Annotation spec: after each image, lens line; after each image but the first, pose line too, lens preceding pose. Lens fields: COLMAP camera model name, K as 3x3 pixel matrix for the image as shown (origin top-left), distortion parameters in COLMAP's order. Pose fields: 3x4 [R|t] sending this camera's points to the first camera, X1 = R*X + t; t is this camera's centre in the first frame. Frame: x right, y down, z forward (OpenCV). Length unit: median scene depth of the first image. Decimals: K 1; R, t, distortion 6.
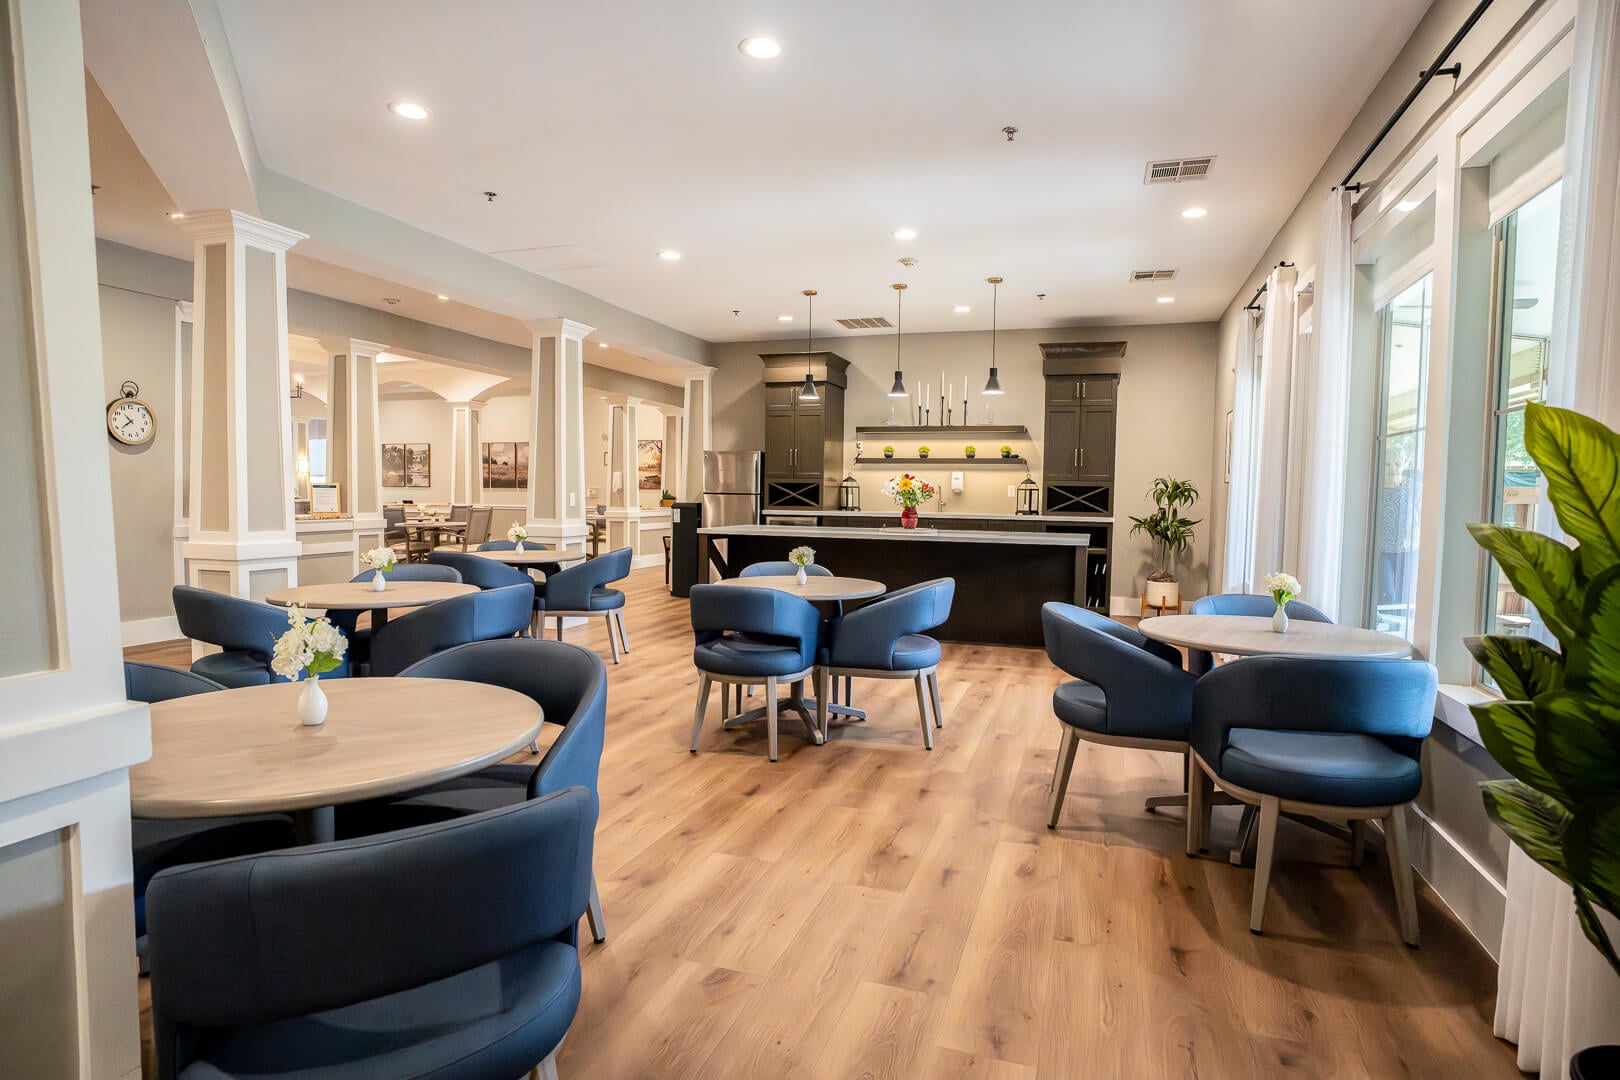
lens RADIAL K [[835.3, 0, 810.0], [0, 835.3, 540.0], [0, 0, 1]] dist [-0.060880, -0.000019]
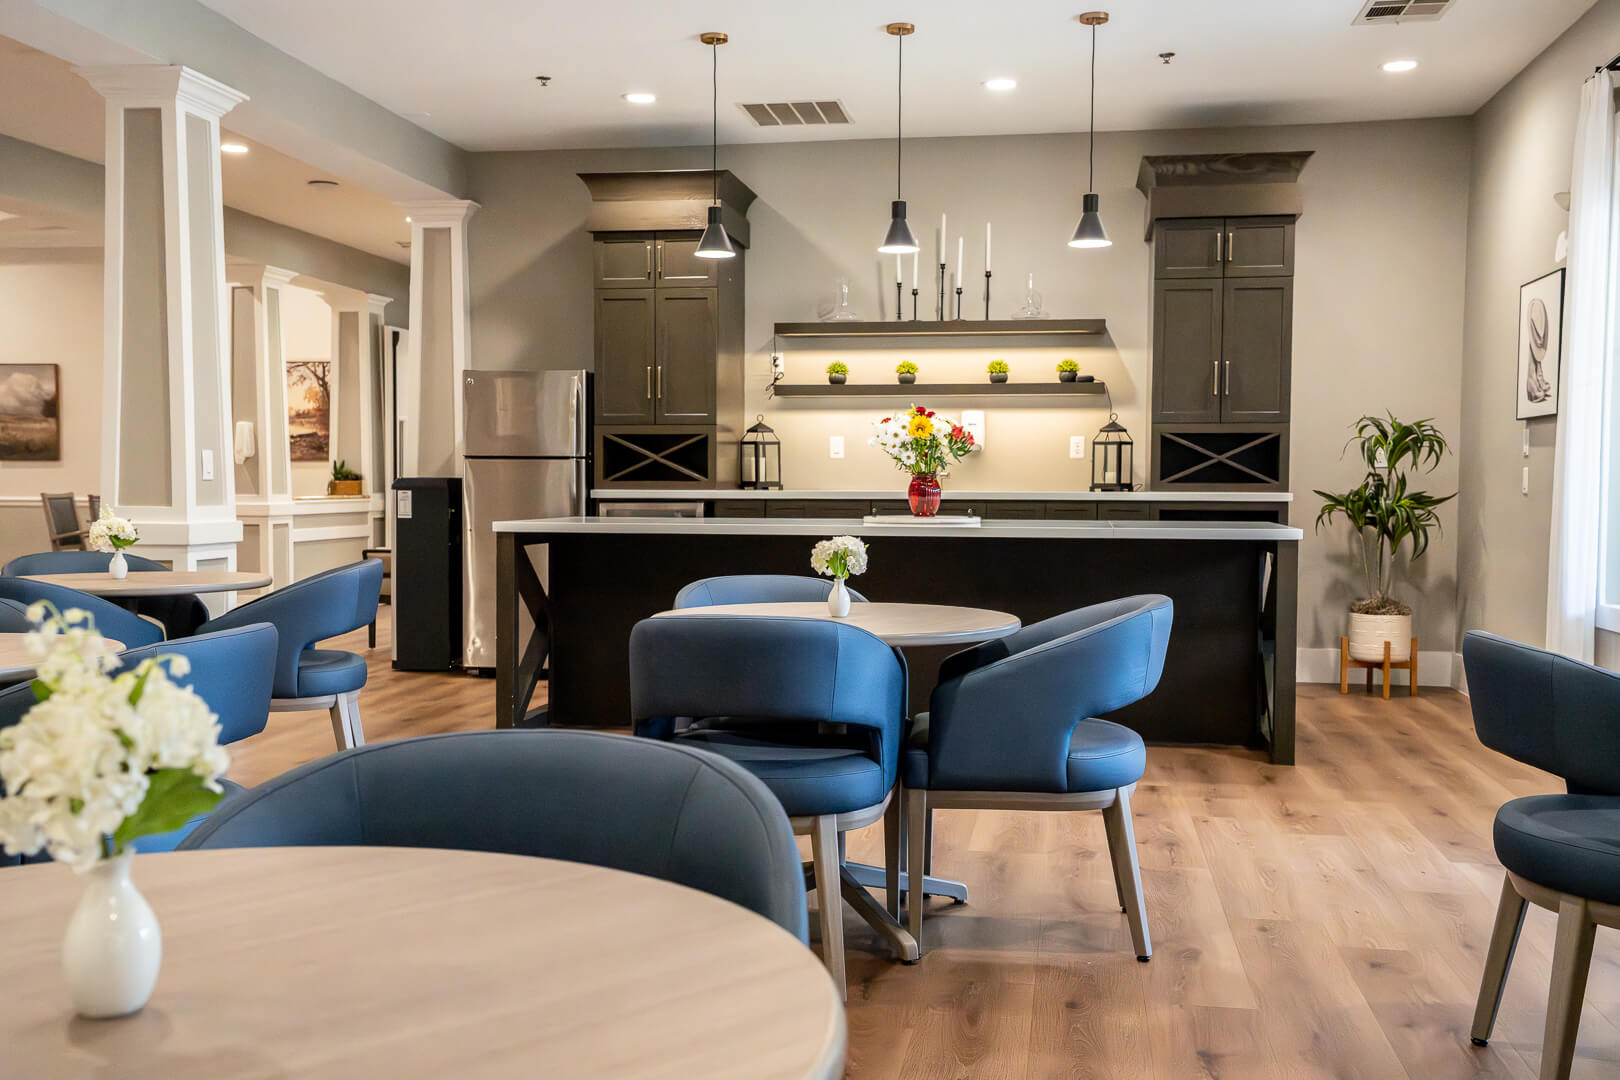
lens RADIAL K [[1566.8, 0, 810.0], [0, 1566.8, 540.0], [0, 0, 1]] dist [0.057381, -0.008197]
pose [[0.987572, -0.016623, 0.156284, -0.082482], [0.019293, 0.999692, -0.015580, 0.012020], [-0.155977, 0.018402, 0.987589, 0.069273]]
